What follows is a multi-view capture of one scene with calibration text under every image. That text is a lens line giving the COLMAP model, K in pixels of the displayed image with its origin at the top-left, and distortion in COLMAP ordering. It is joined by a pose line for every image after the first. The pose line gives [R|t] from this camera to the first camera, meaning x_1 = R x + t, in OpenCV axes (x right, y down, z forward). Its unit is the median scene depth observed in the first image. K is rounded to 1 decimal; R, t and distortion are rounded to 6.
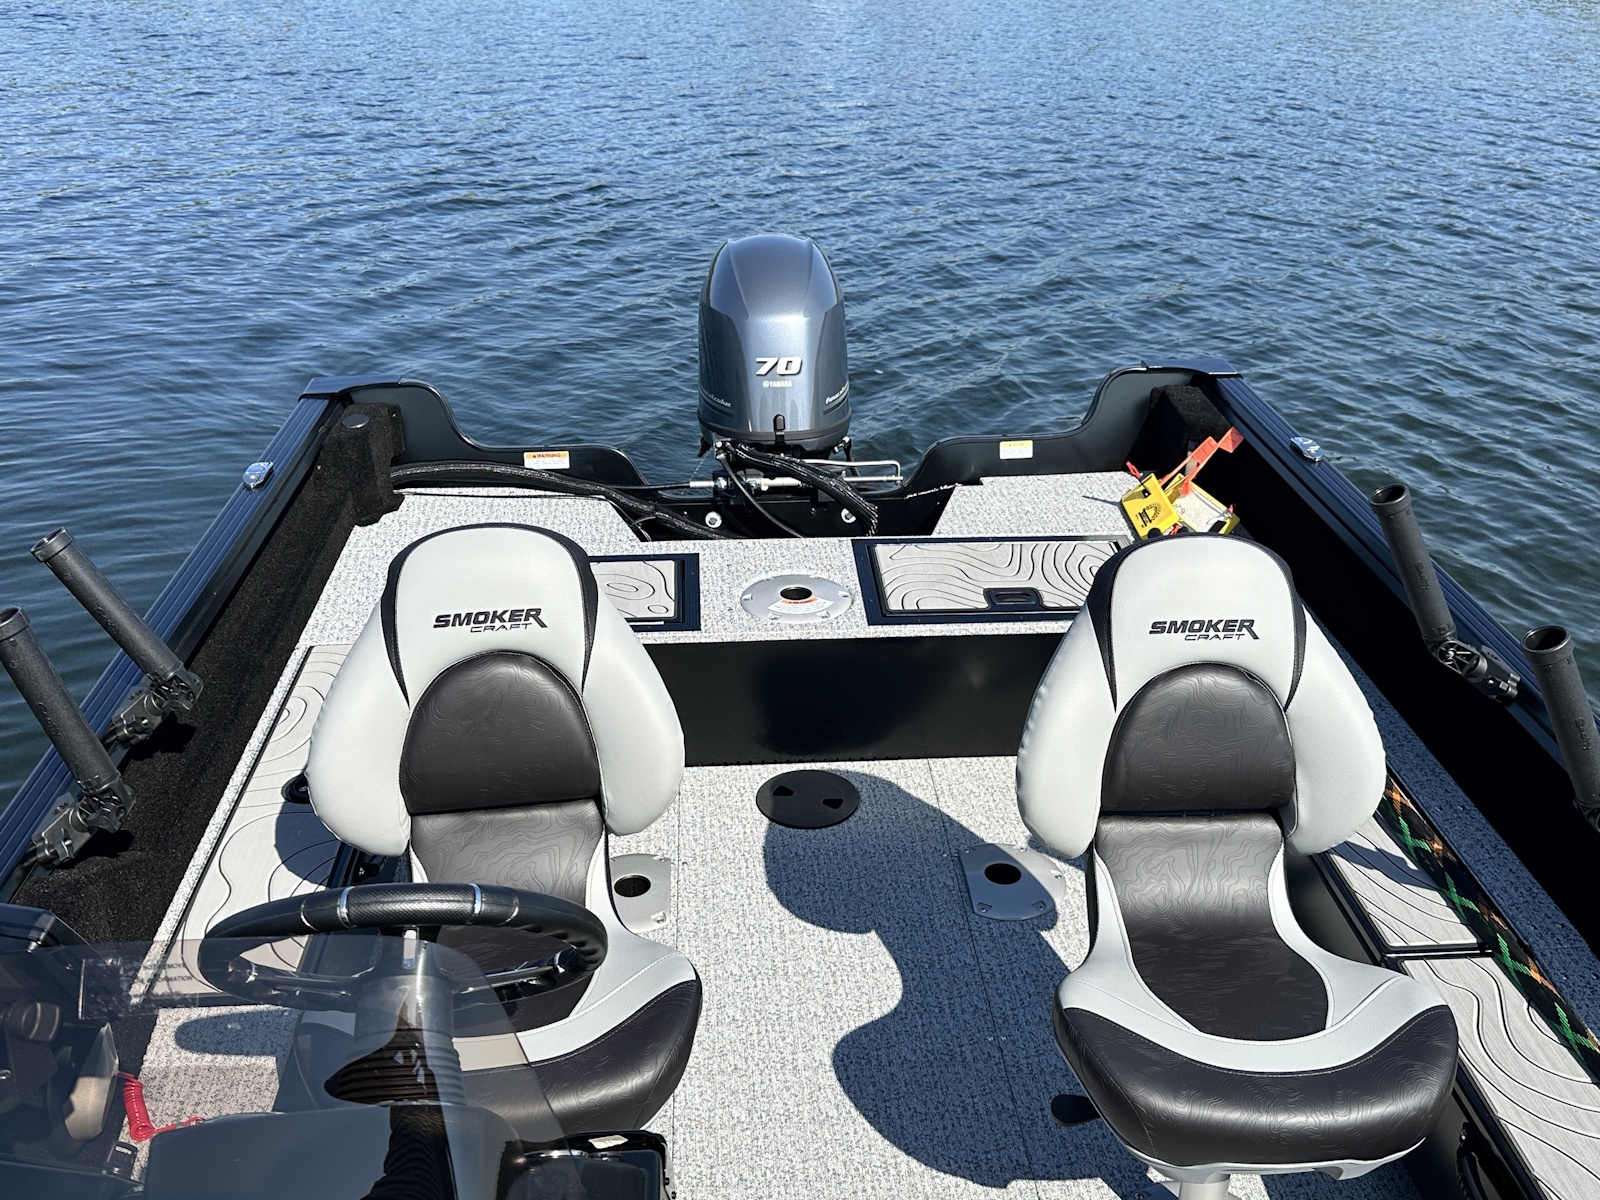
lens RADIAL K [[1588.5, 0, 800.0], [0, 1588.5, 600.0], [0, 0, 1]] dist [0.008253, 0.002580]
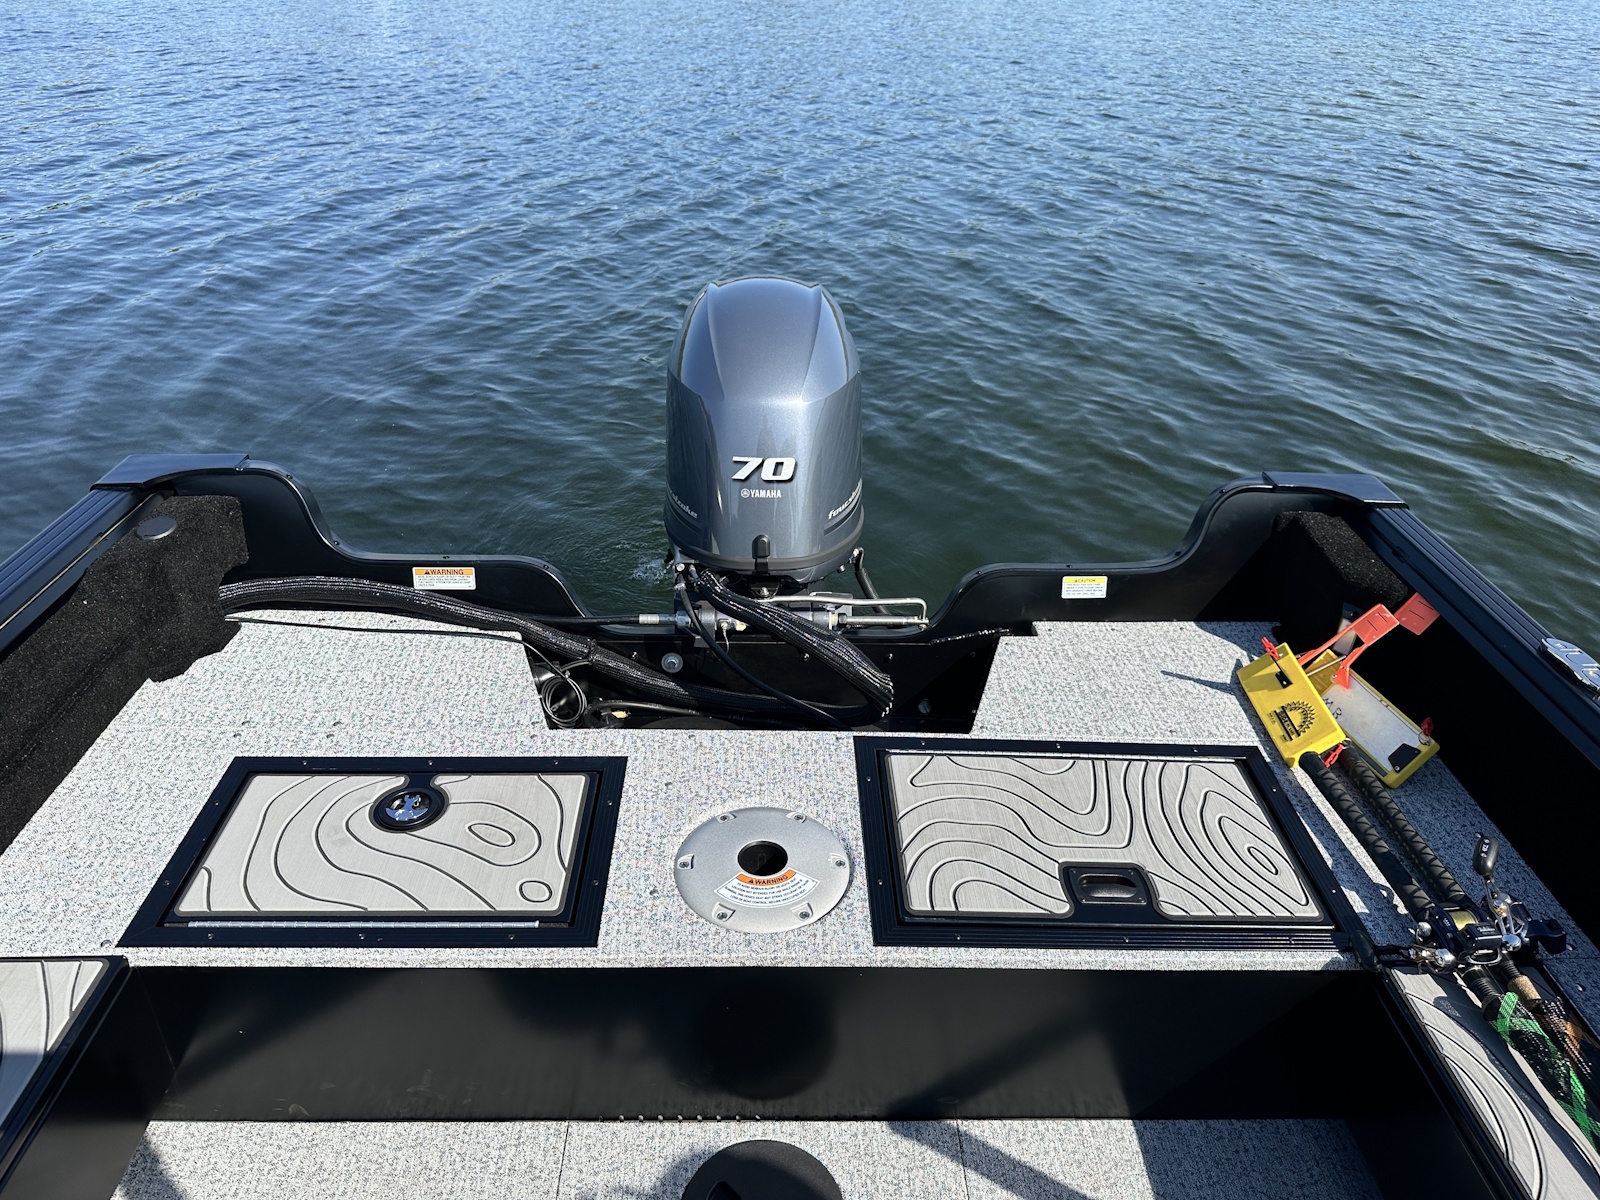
lens RADIAL K [[1209.7, 0, 797.7], [0, 1209.7, 589.5], [0, 0, 1]] dist [0.070299, -0.227225]
pose [[0.998912, 0.043768, -0.016120, 0.013217], [-0.043116, 0.998317, 0.038774, -0.118005], [0.017790, -0.038037, 0.999118, 0.467680]]
